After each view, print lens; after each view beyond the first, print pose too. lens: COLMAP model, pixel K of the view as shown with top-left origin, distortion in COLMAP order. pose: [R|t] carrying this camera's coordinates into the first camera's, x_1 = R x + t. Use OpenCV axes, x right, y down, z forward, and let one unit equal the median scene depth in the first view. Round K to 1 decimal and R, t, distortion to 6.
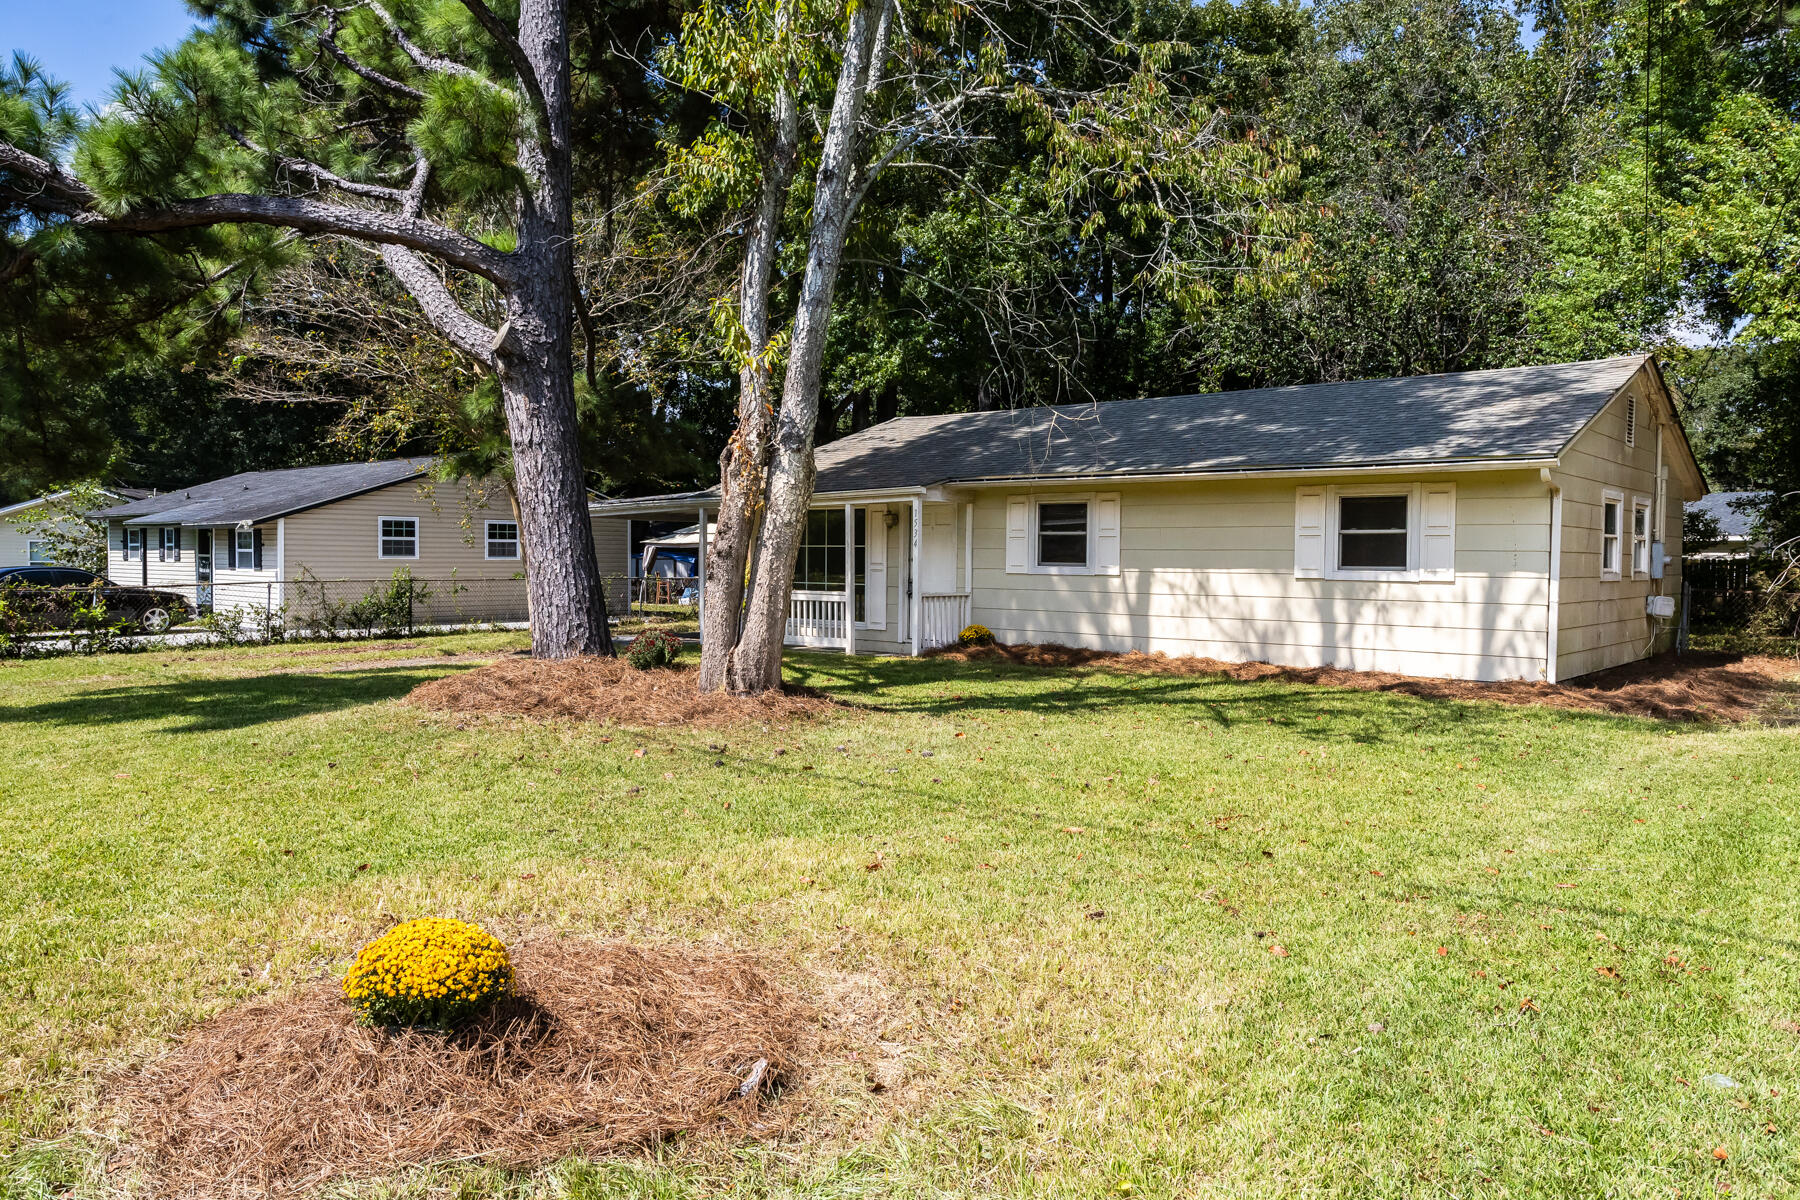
lens RADIAL K [[1202.1, 0, 900.0], [0, 1202.1, 600.0], [0, 0, 1]] dist [-0.014182, -0.001124]
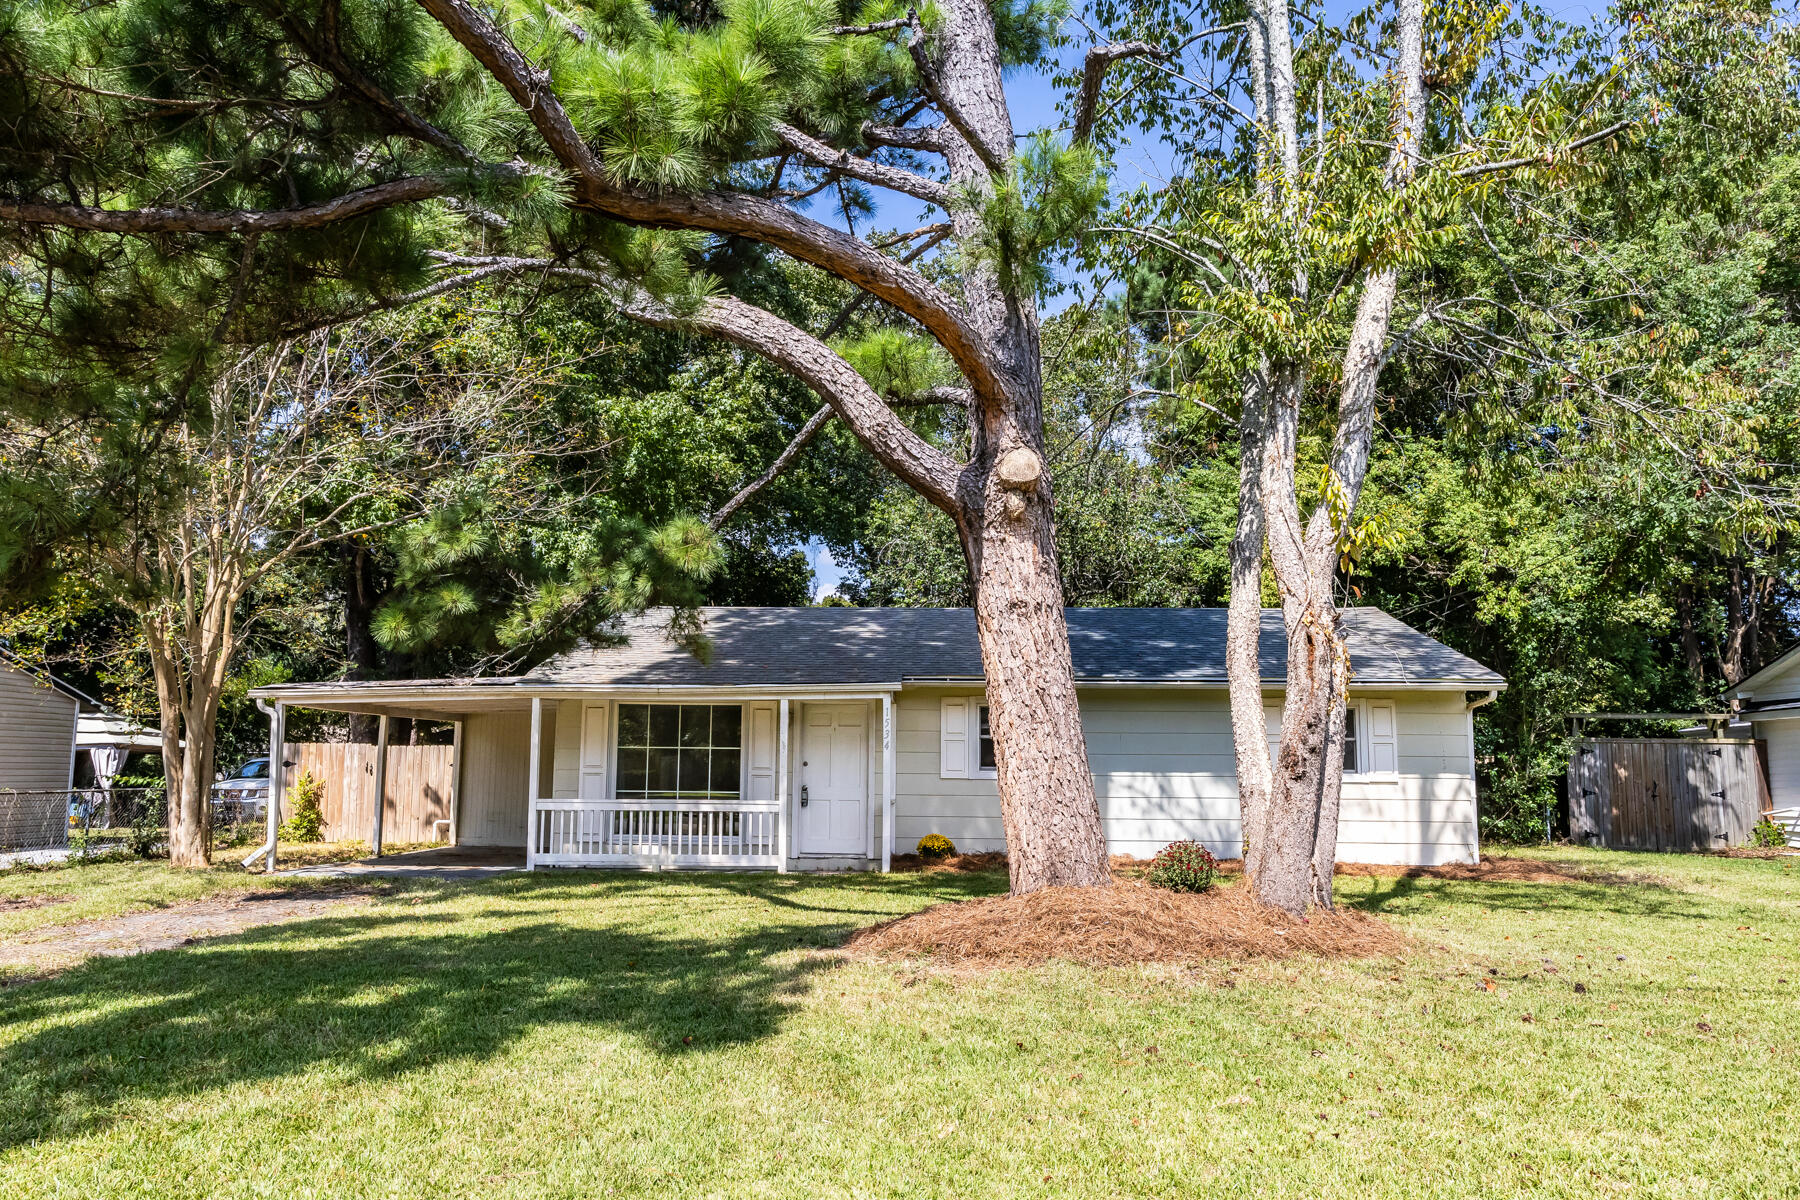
lens RADIAL K [[1202.1, 0, 900.0], [0, 1202.1, 600.0], [0, 0, 1]] dist [-0.014182, -0.001124]
pose [[0.834312, 0.069627, 0.546878, -0.490890], [0.017155, 0.988233, -0.151991, -0.018101], [-0.551026, 0.136189, 0.823300, 0.215005]]
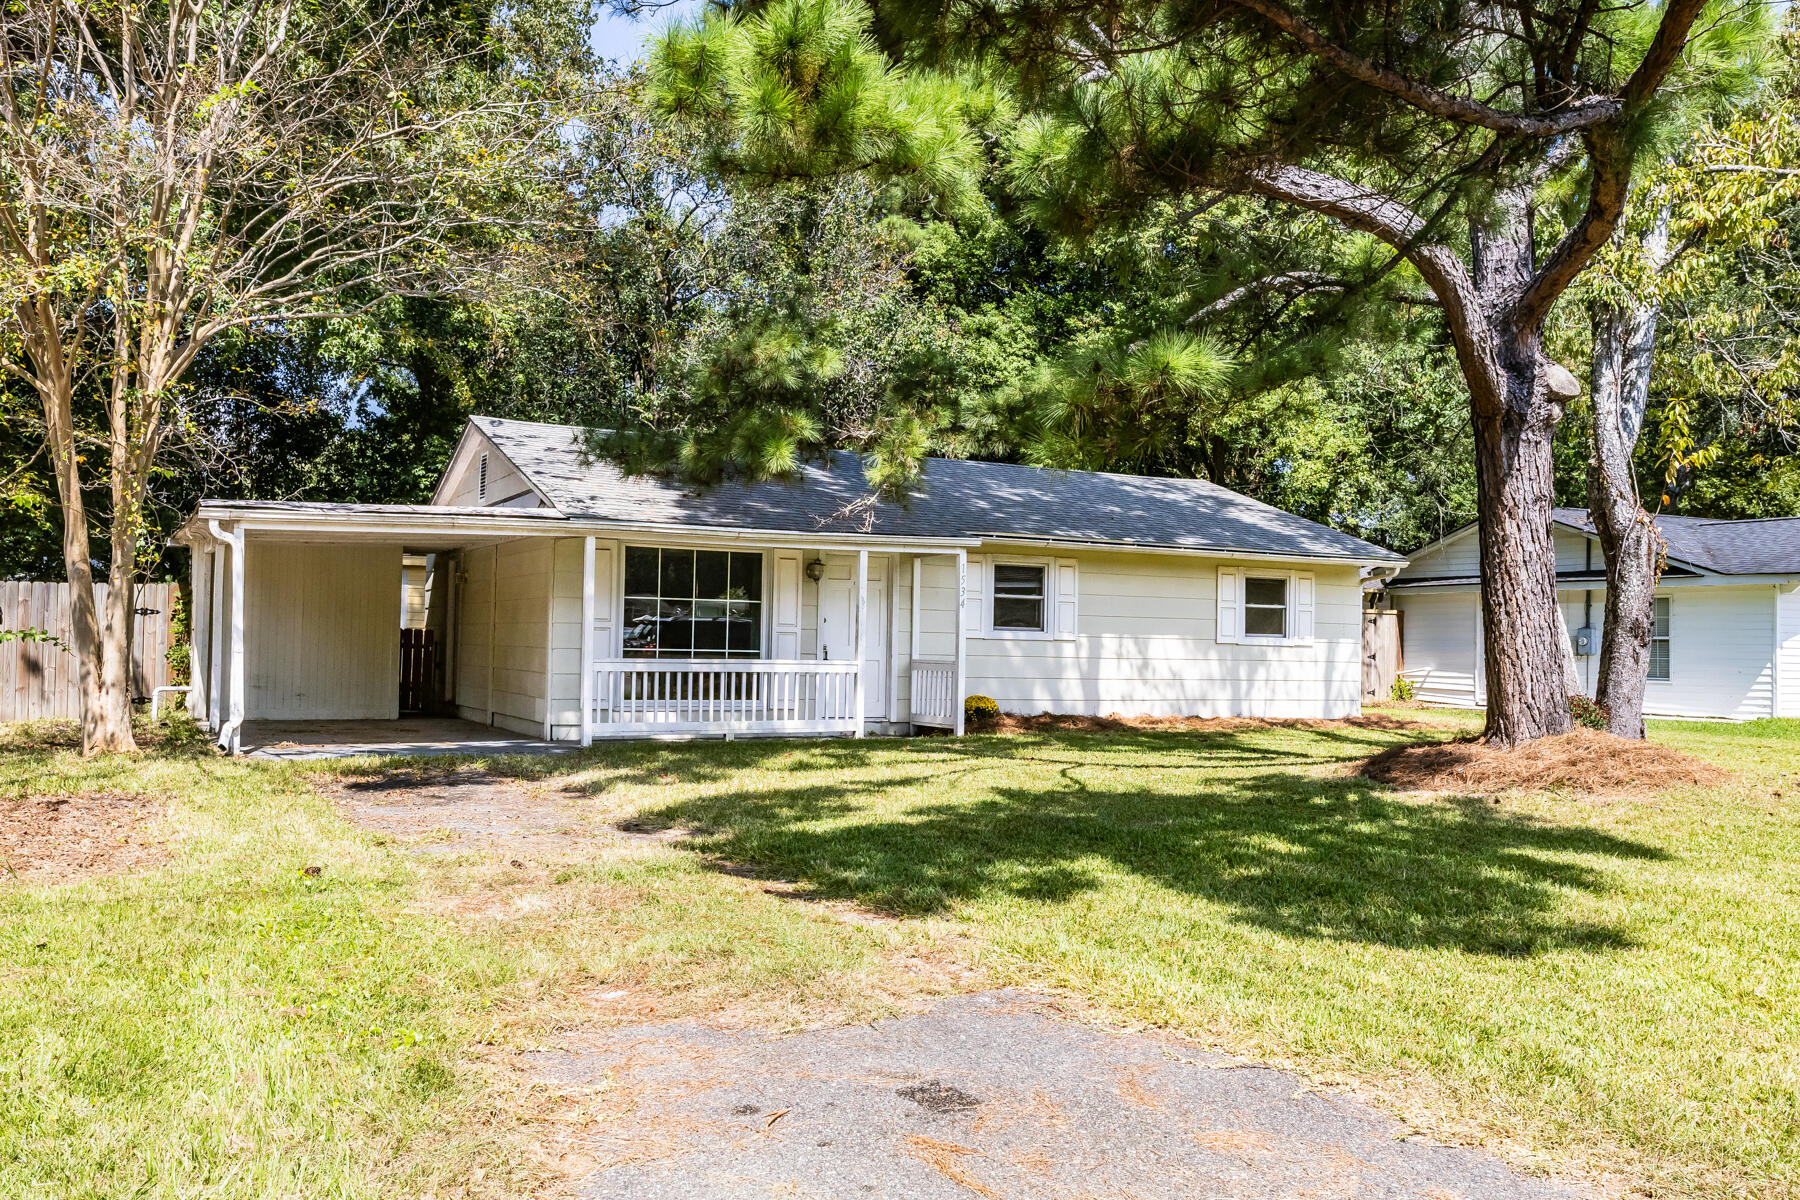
lens RADIAL K [[1453.5, 0, 894.7], [0, 1453.5, 602.5], [0, 0, 1]] dist [-0.016416, 0.066387]
pose [[0.438234, 0.015327, 0.898730, -0.974923], [0.007028, 0.999766, -0.020477, -0.027825], [-0.898833, 0.015290, 0.438024, 0.585831]]
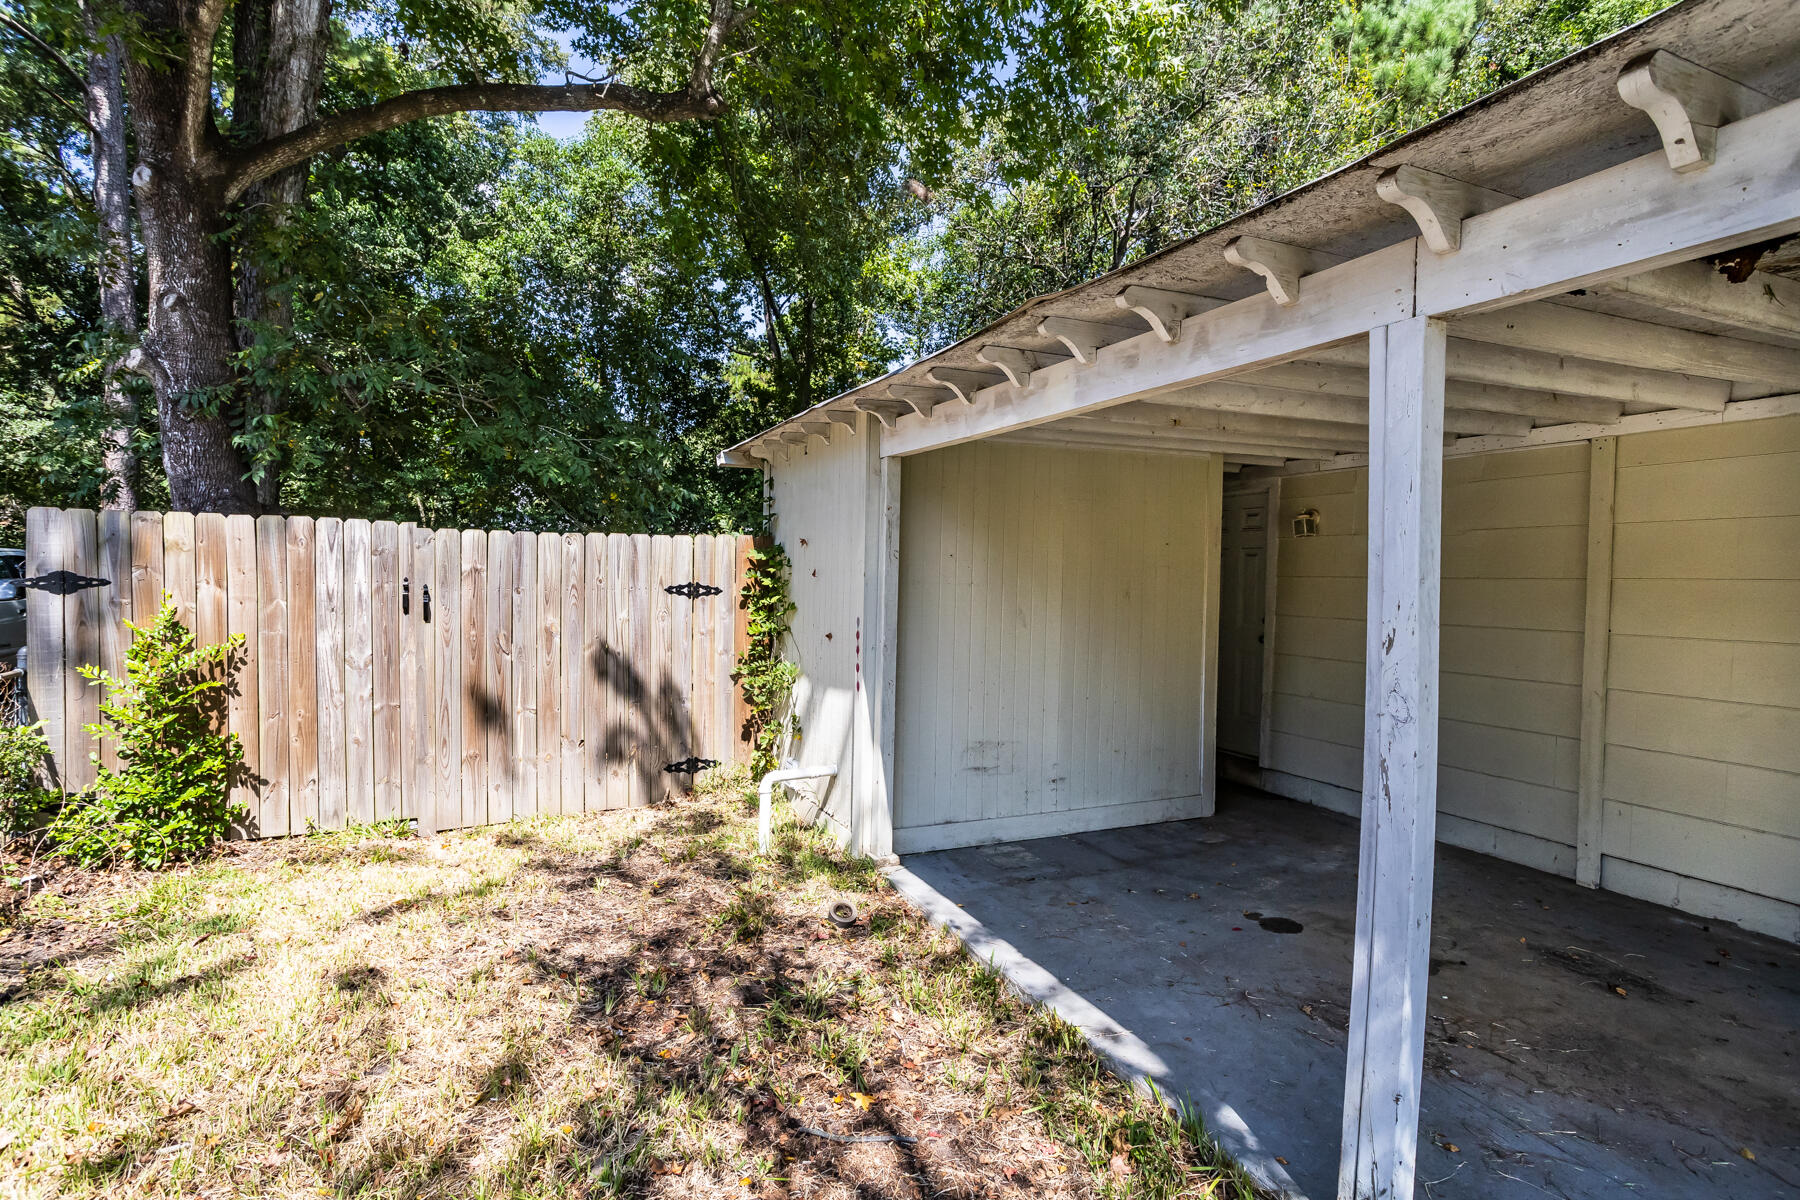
lens RADIAL K [[849.1, 0, 891.6], [0, 849.1, 594.3], [0, 0, 1]] dist [-0.063800, 0.040675]
pose [[0.498735, -0.016794, 0.866592, -0.406101], [0.010083, 0.999857, 0.013573, -0.052147], [-0.866696, 0.001968, 0.498833, 1.458856]]
